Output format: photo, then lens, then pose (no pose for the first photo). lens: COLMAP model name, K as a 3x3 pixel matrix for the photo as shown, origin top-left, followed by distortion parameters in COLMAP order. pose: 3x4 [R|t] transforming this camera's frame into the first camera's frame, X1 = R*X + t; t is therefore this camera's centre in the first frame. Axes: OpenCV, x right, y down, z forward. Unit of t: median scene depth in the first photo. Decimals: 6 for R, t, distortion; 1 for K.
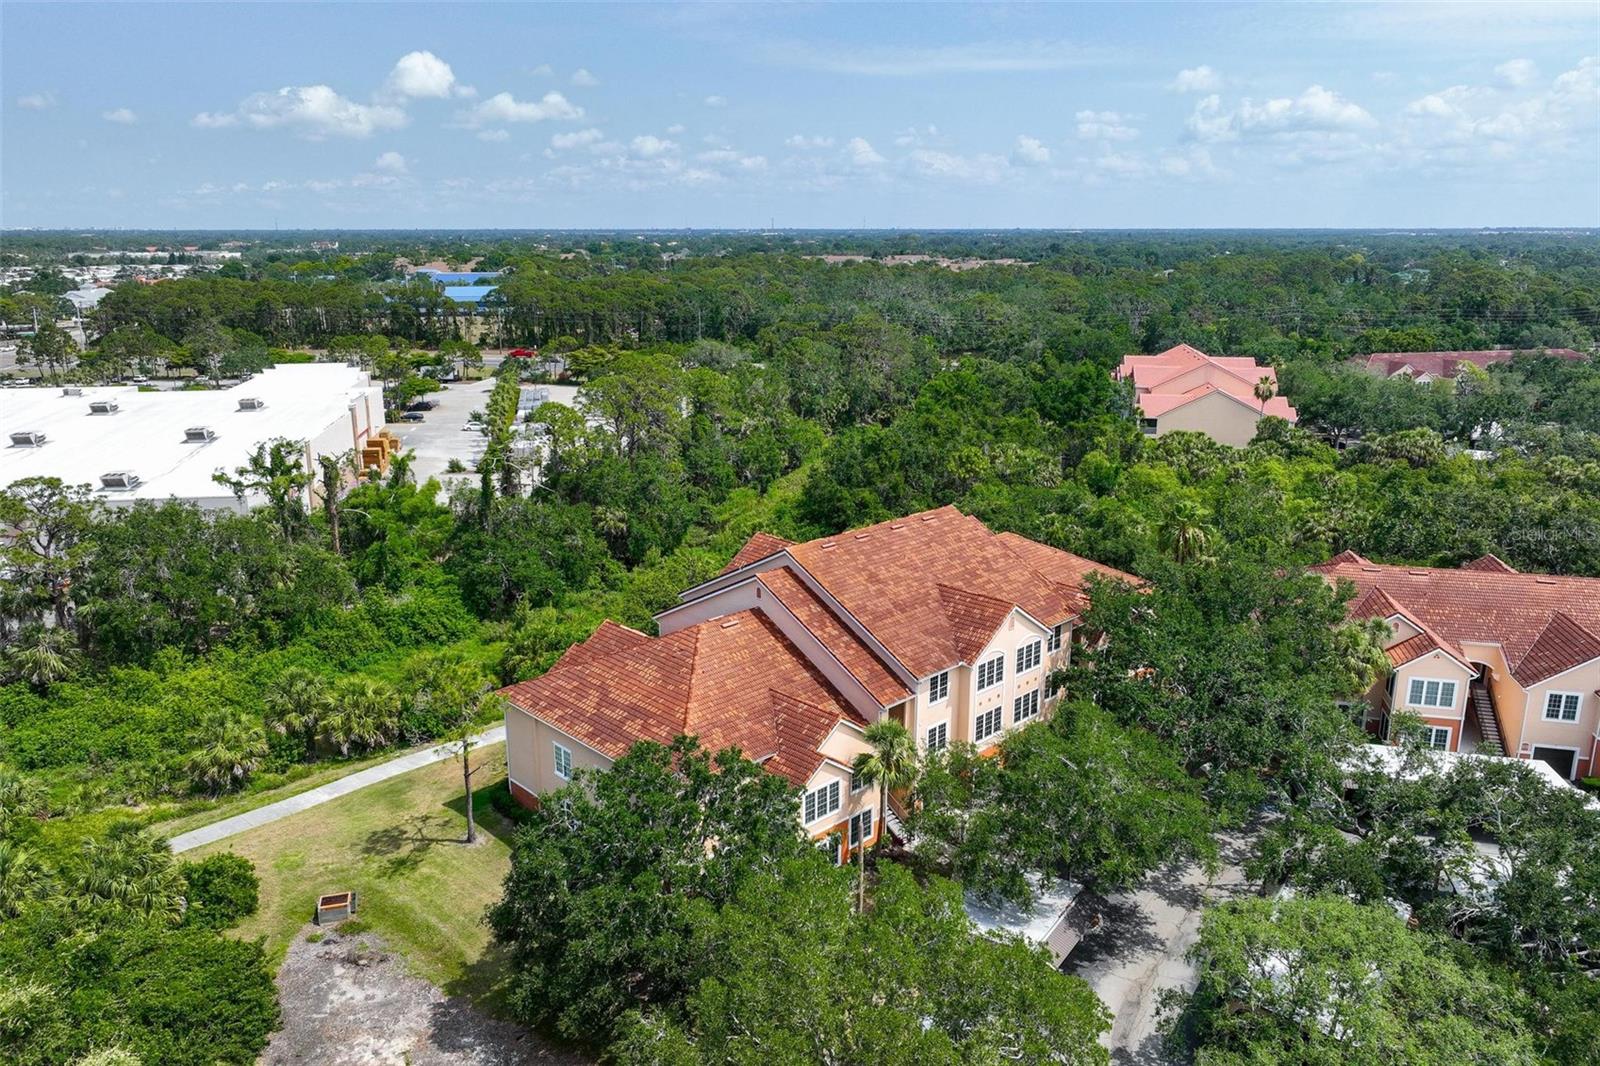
lens RADIAL K [[1137.4, 0, 792.6], [0, 1137.4, 535.6], [0, 0, 1]] dist [-0.002620, 0.009593]
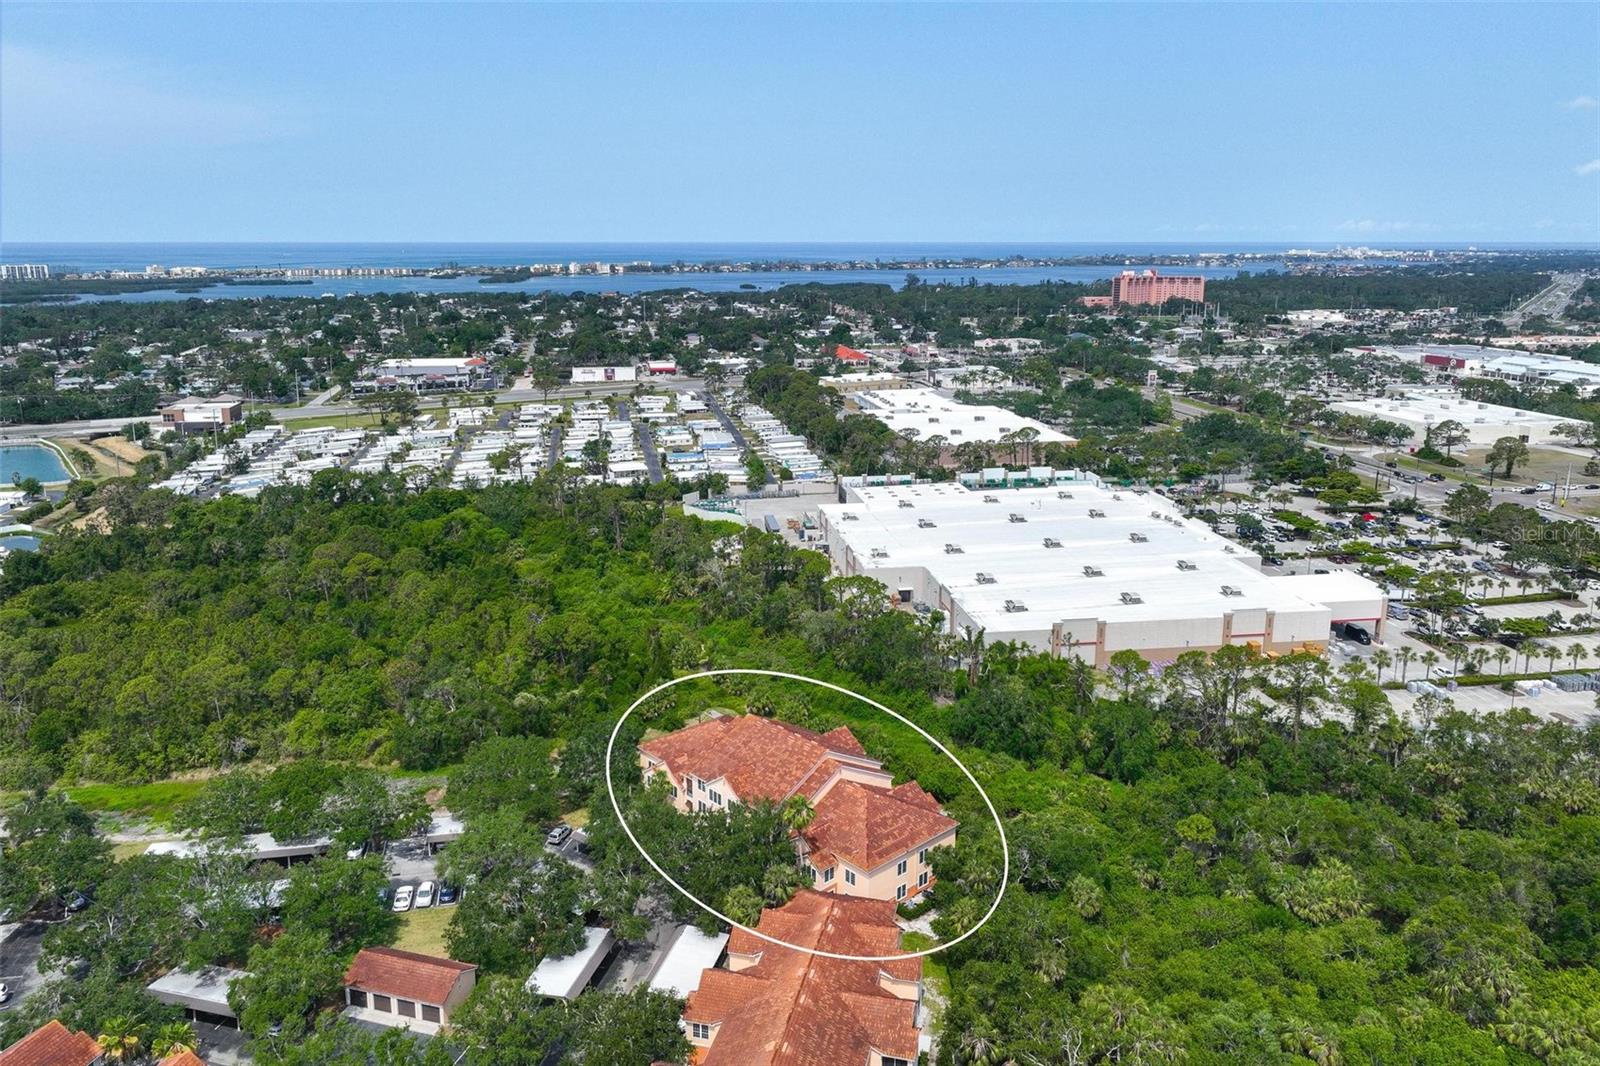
lens RADIAL K [[1137.4, 0, 795.3], [0, 1137.4, 533.4], [0, 0, 1]] dist [-0.002620, 0.009593]
pose [[-0.011230, 0.247961, -0.968705, 0.448000], [-0.261304, 0.934376, 0.242203, -0.191661], [0.965191, 0.255846, 0.054300, 0.183135]]
